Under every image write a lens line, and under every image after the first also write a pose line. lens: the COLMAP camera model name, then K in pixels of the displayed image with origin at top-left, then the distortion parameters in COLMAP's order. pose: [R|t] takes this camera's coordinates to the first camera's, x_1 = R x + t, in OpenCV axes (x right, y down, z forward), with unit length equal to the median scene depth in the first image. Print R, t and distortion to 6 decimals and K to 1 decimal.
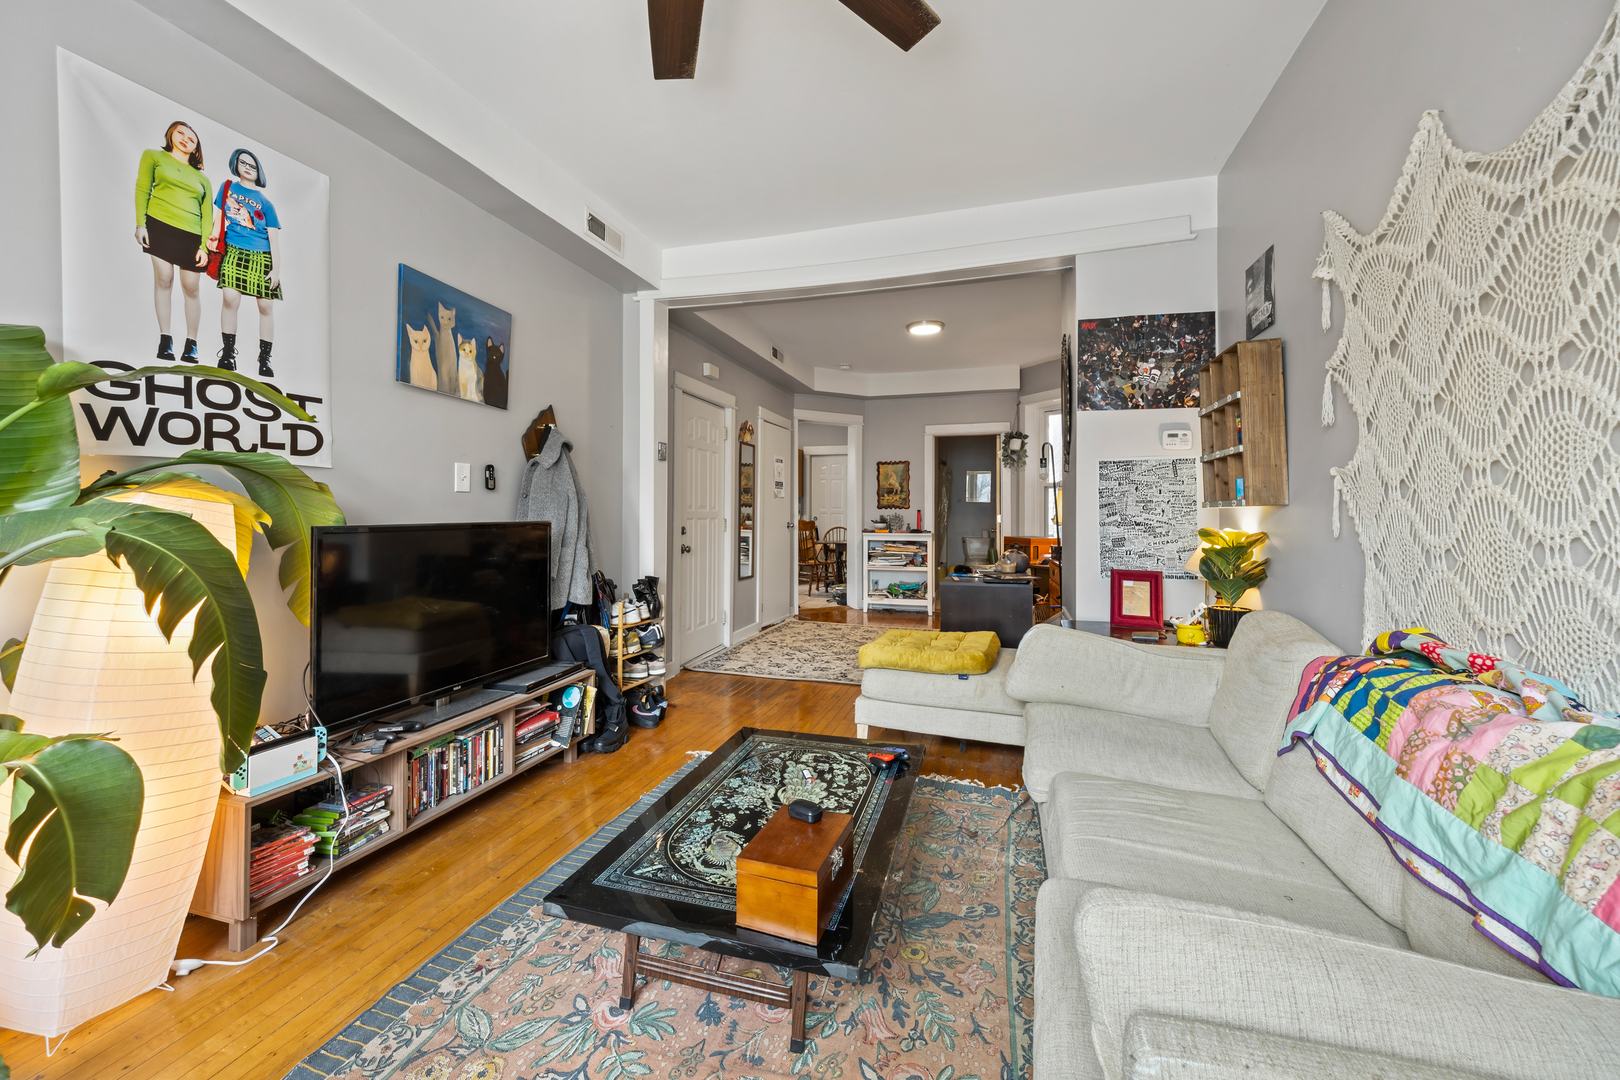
lens RADIAL K [[670.2, 0, 792.3], [0, 670.2, 510.8], [0, 0, 1]] dist [-0.002750, -0.000293]
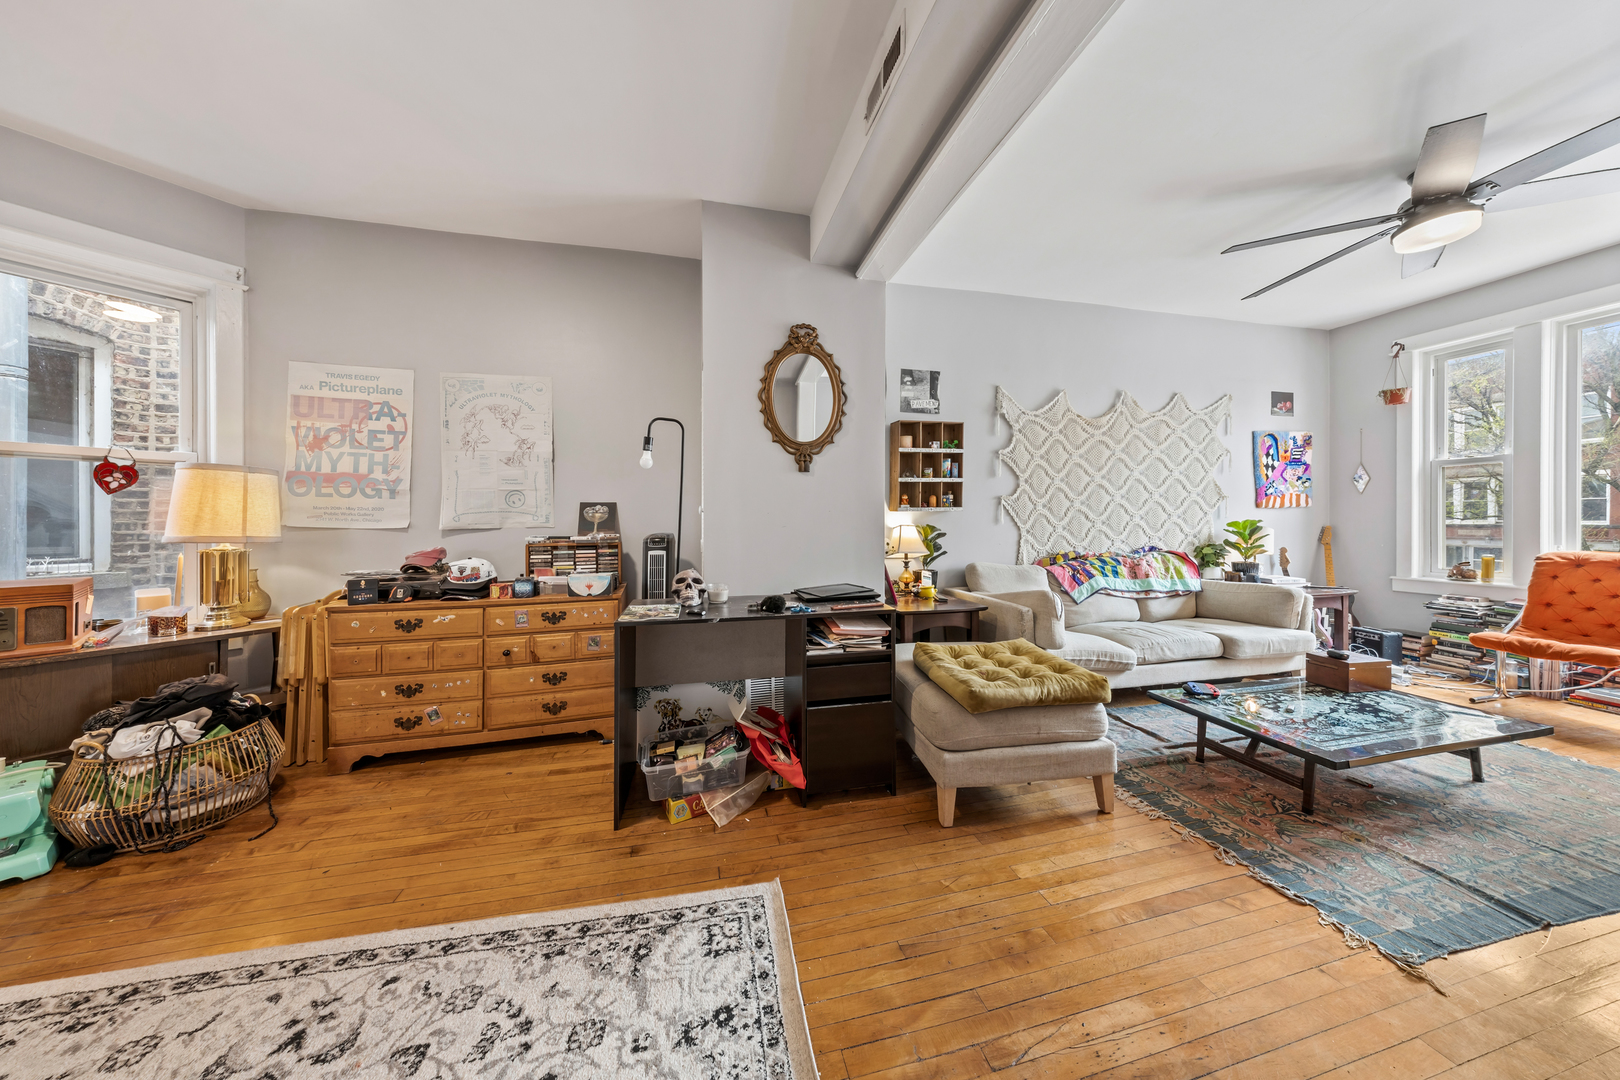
lens RADIAL K [[500.4, 0, 805.7], [0, 500.4, 515.8], [0, 0, 1]] dist [0.001178, -0.000043]
pose [[-0.517074, 0.000989, 0.855940, -0.102653], [0.001739, 0.999998, -0.000105, 0.002243], [-0.855939, 0.001434, -0.517075, 0.721230]]
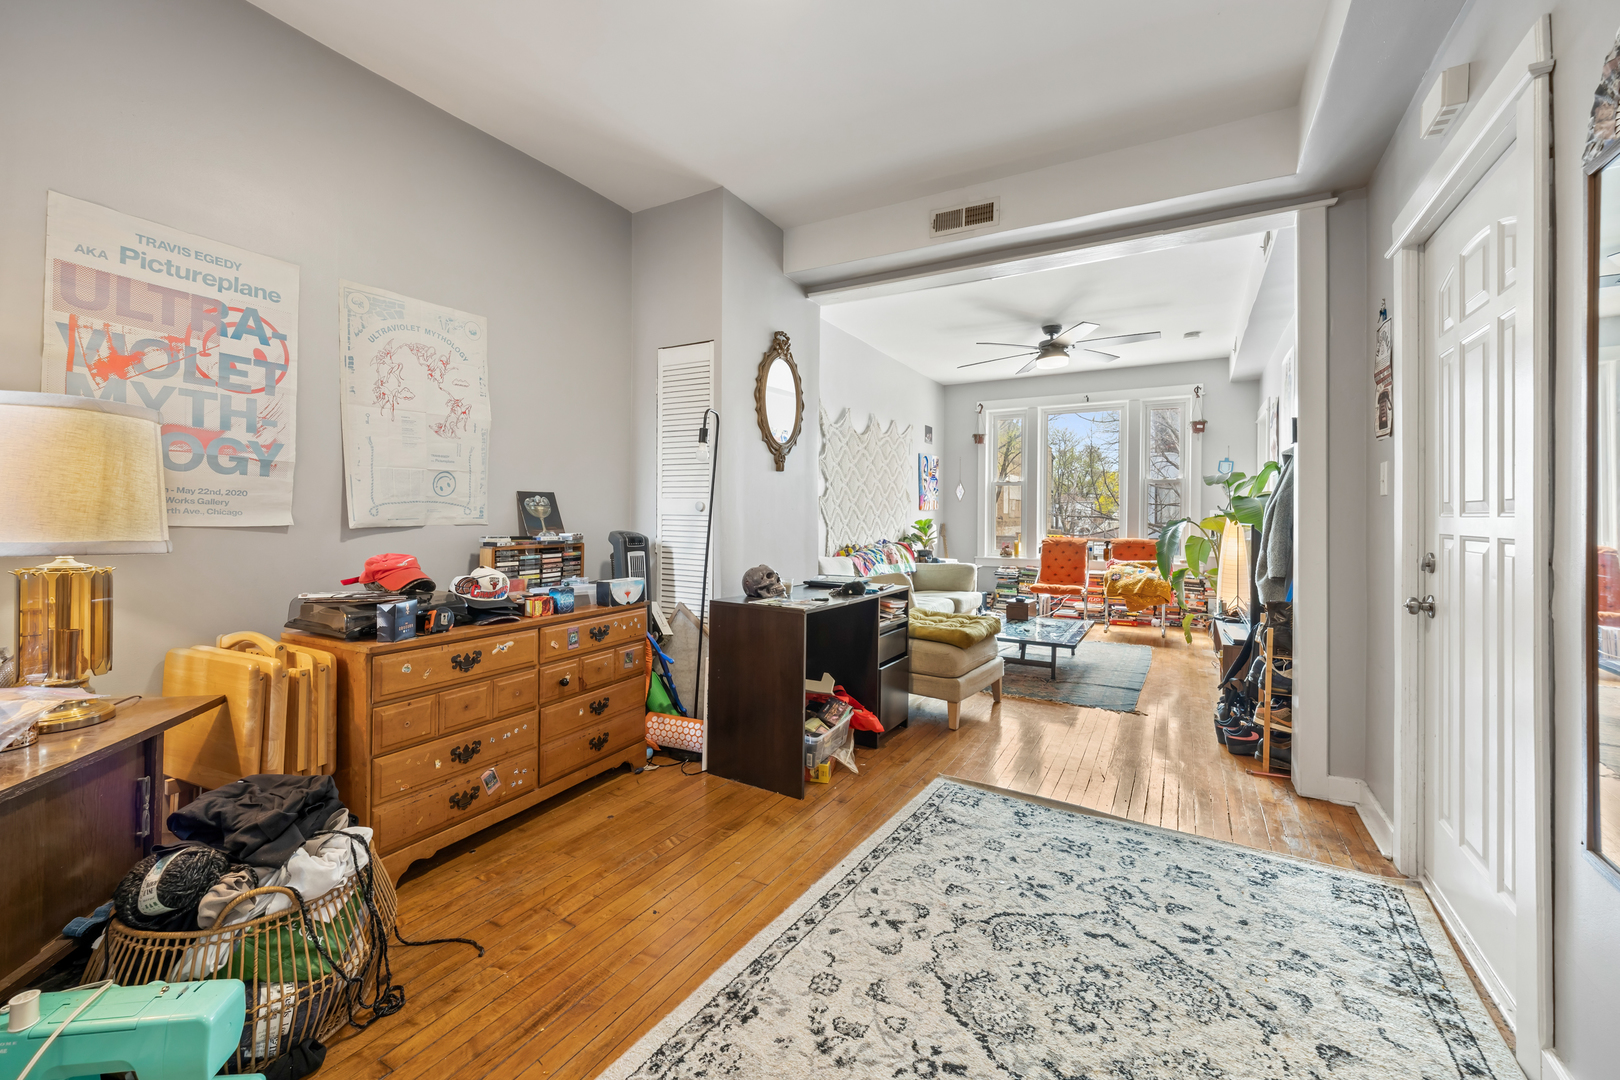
lens RADIAL K [[670.2, 0, 792.3], [0, 670.2, 510.1], [0, 0, 1]] dist [-0.002750, -0.000293]
pose [[-0.976868, -0.010822, 0.213571, 0.101496], [-0.012336, 0.999907, -0.005756, 0.002730], [-0.213489, -0.008258, -0.976911, 1.053265]]
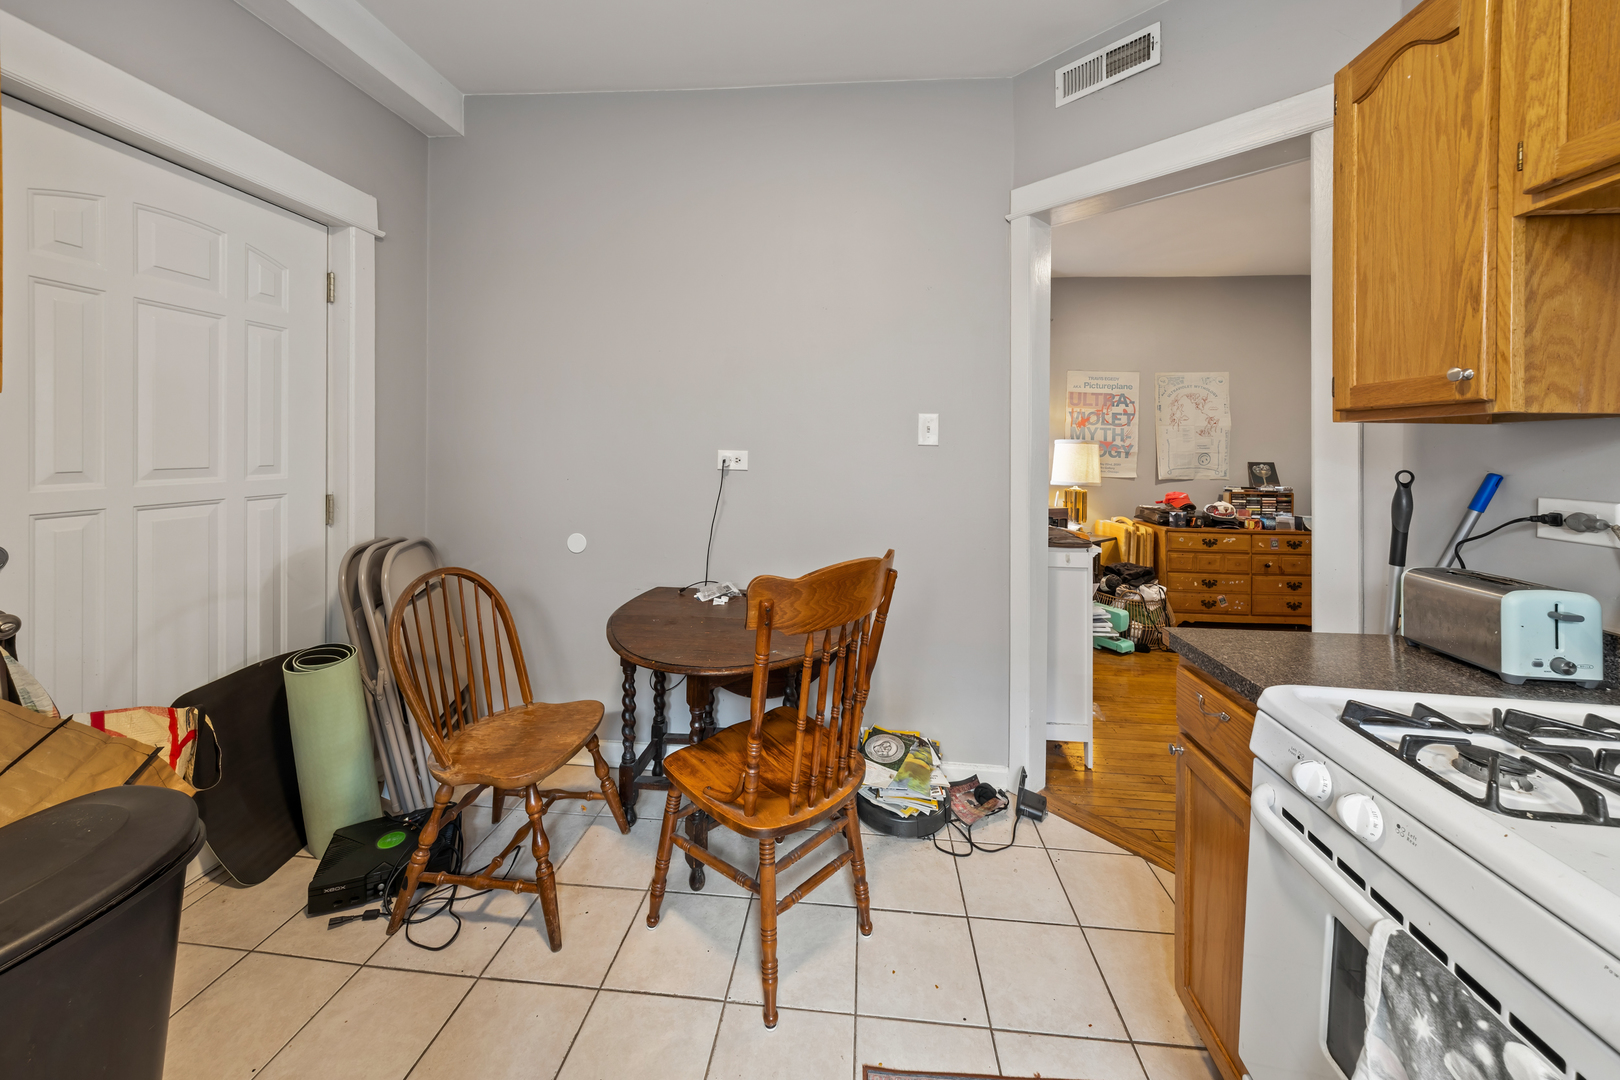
lens RADIAL K [[541.9, 0, 821.0], [0, 541.9, 445.0], [0, 0, 1]] dist [-0.010766, -0.000197]
pose [[-0.213141, -0.008927, 0.976981, -0.149977], [-0.017410, 0.999834, 0.005338, -0.024943], [-0.976866, -0.015872, -0.213261, 1.301772]]
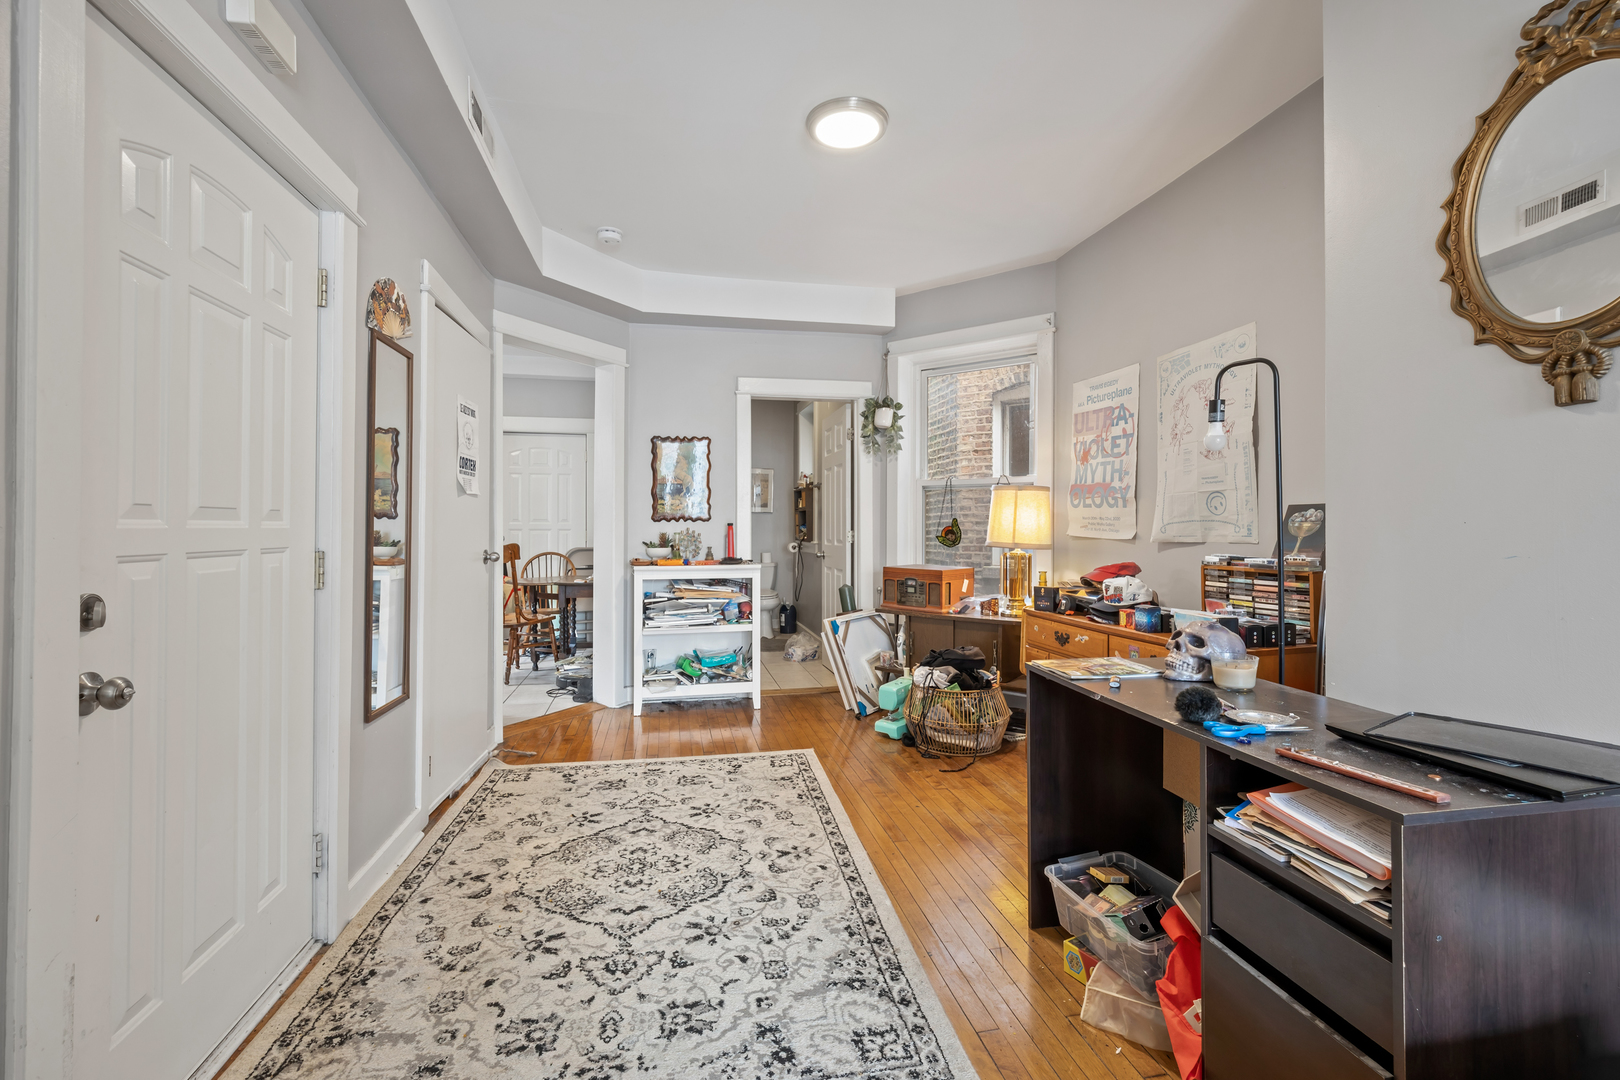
lens RADIAL K [[696.3, 0, 808.0], [0, 696.3, 525.1], [0, 0, 1]] dist [-0.012512, -0.000359]
pose [[0.870223, -0.001053, 0.492658, -0.046344], [0.001495, 0.999999, -0.000504, 0.000870], [-0.492656, 0.001175, 0.870223, 0.463455]]
